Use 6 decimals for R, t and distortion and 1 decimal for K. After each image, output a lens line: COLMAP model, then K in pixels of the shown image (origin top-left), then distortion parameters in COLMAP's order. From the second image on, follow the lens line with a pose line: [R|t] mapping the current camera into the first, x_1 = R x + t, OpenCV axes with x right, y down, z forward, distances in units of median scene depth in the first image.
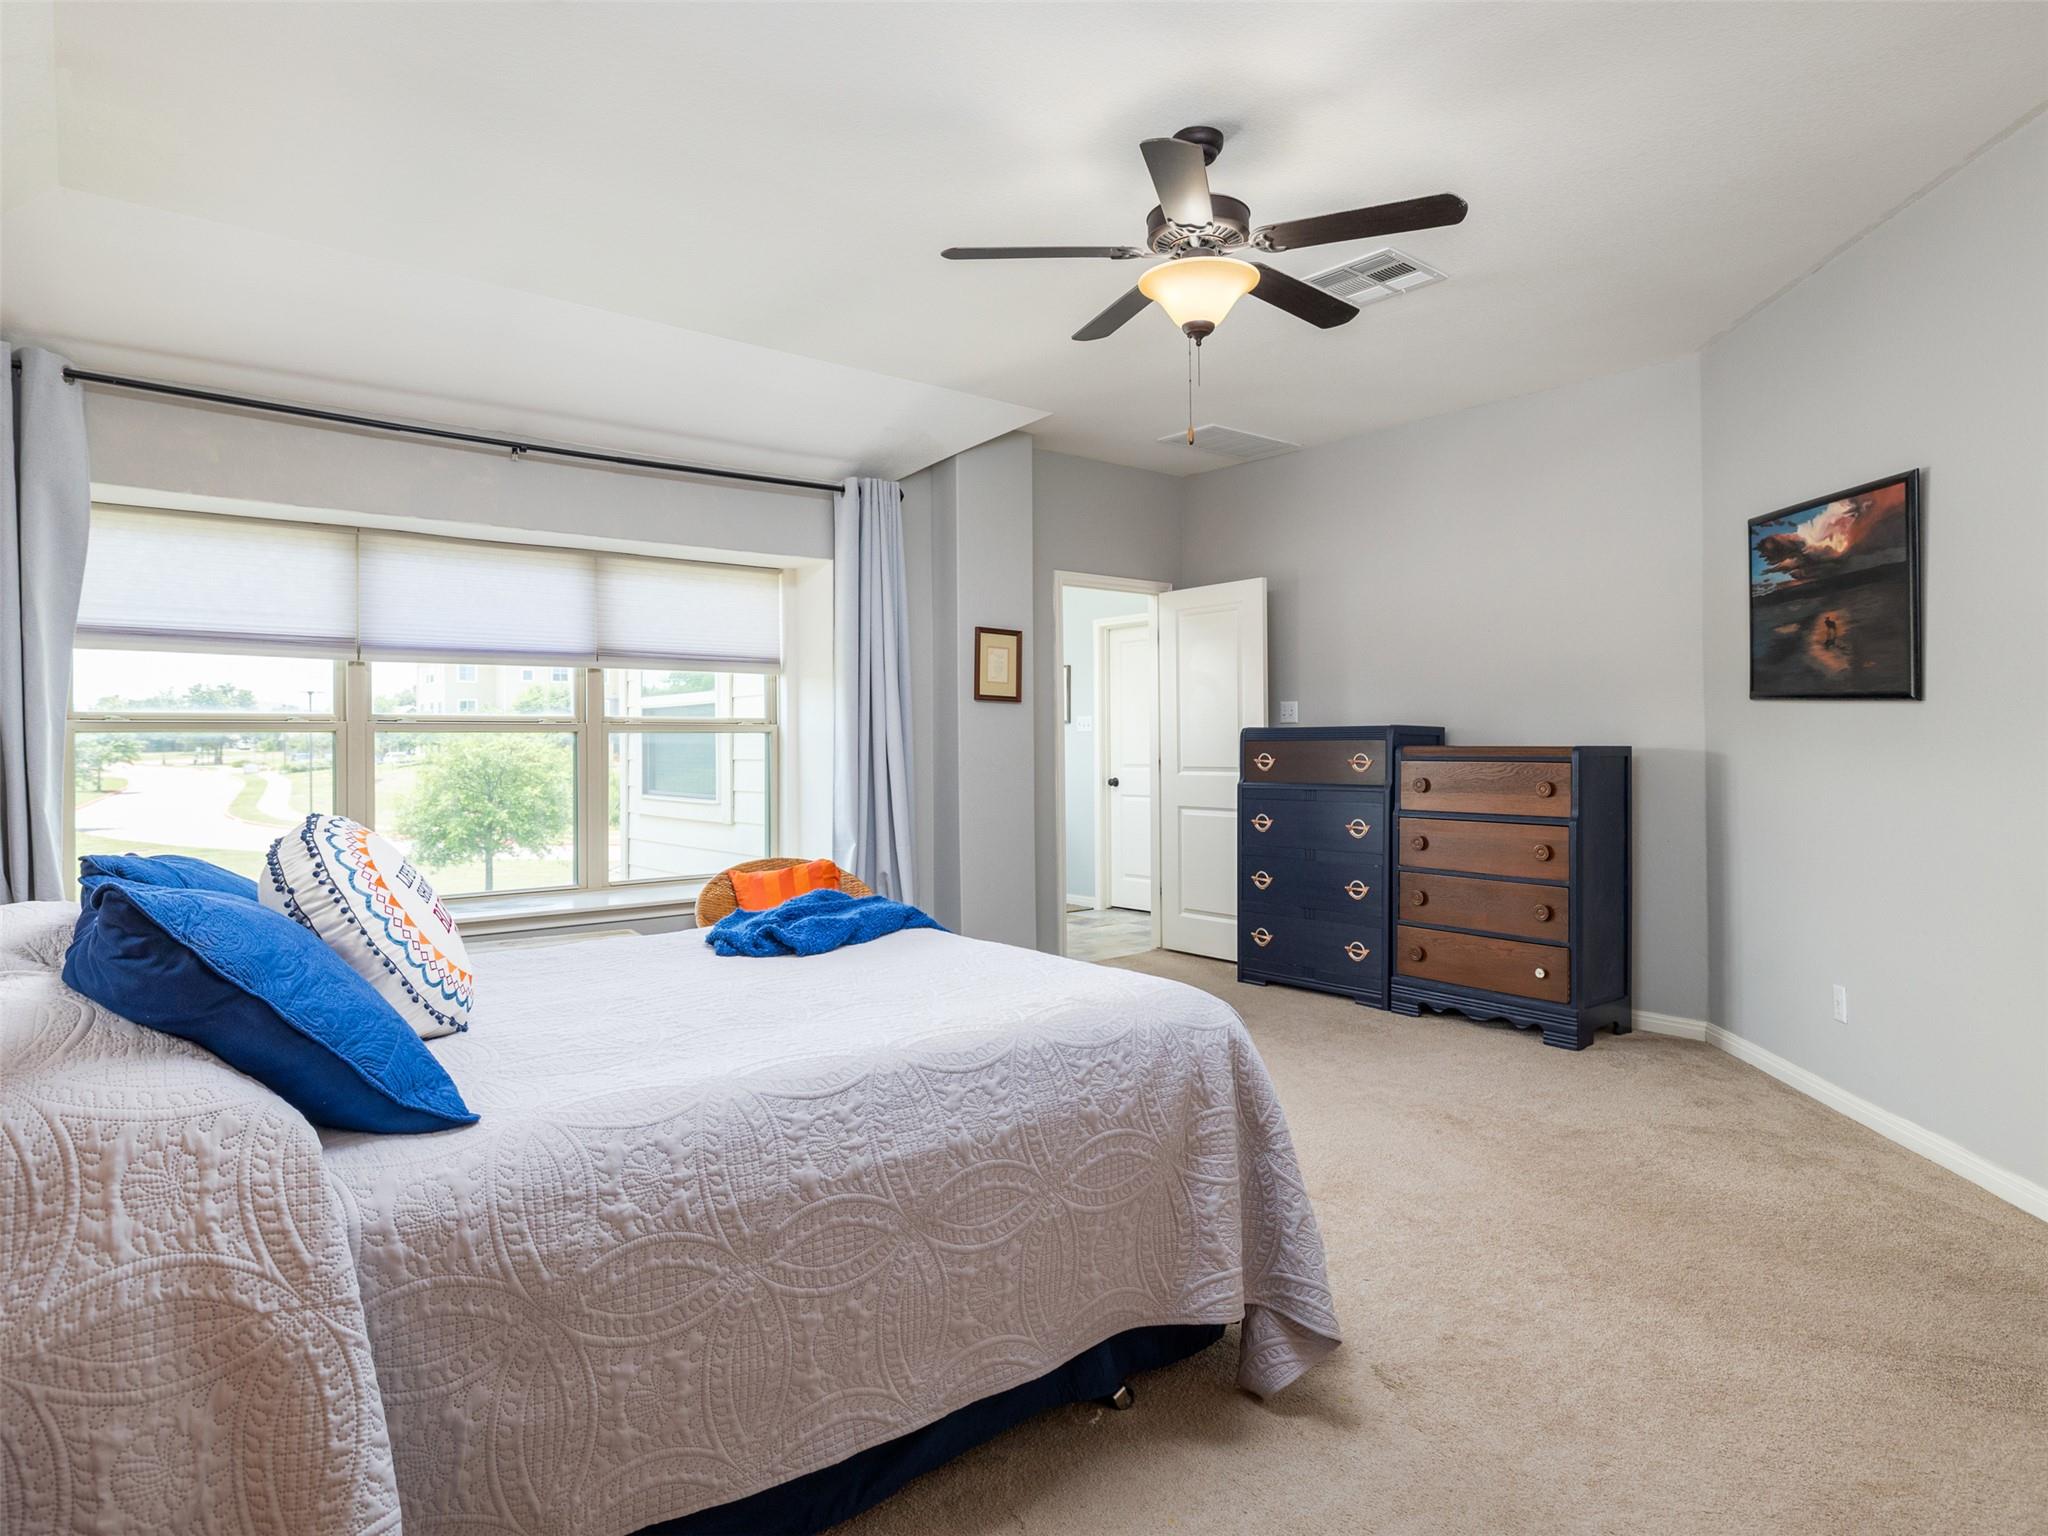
lens RADIAL K [[1164.3, 0, 1024.0], [0, 1164.3, 768.0], [0, 0, 1]] dist [0.002019, -0.001321]
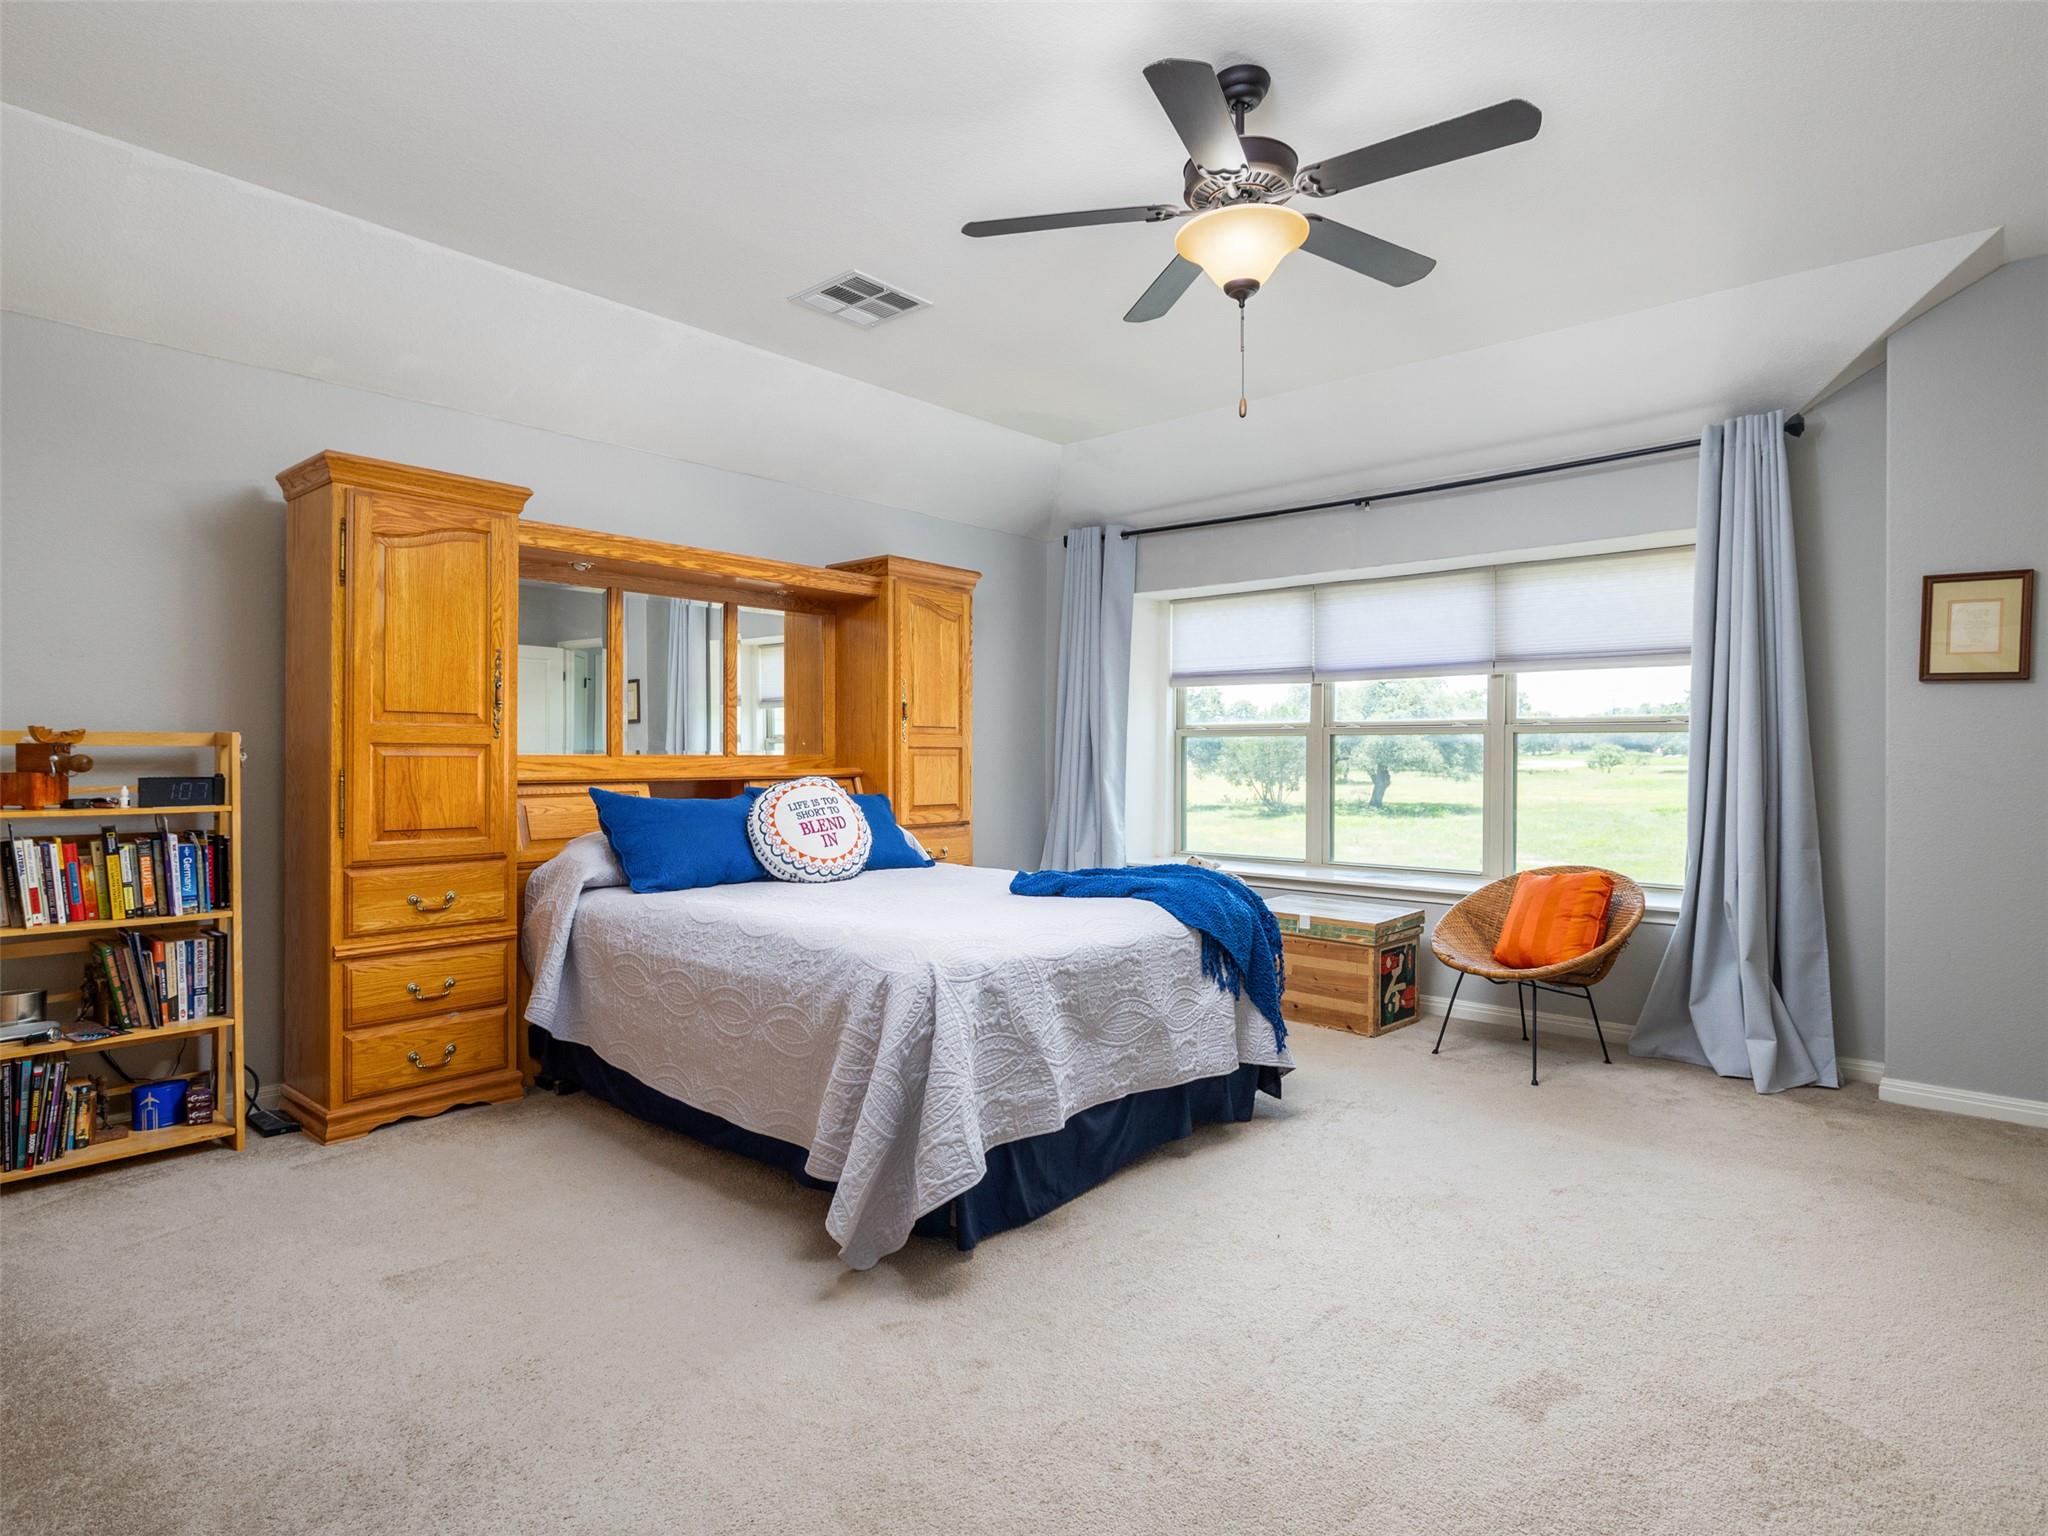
lens RADIAL K [[1129.7, 0, 1022.5], [0, 1129.7, 752.2], [0, 0, 1]] dist [0.001167, 0.000680]
pose [[0.159751, 0.009335, -0.987113, 0.750731], [-0.021580, 0.999749, 0.005962, -0.012793], [0.986921, 0.020349, 0.159913, 0.510752]]
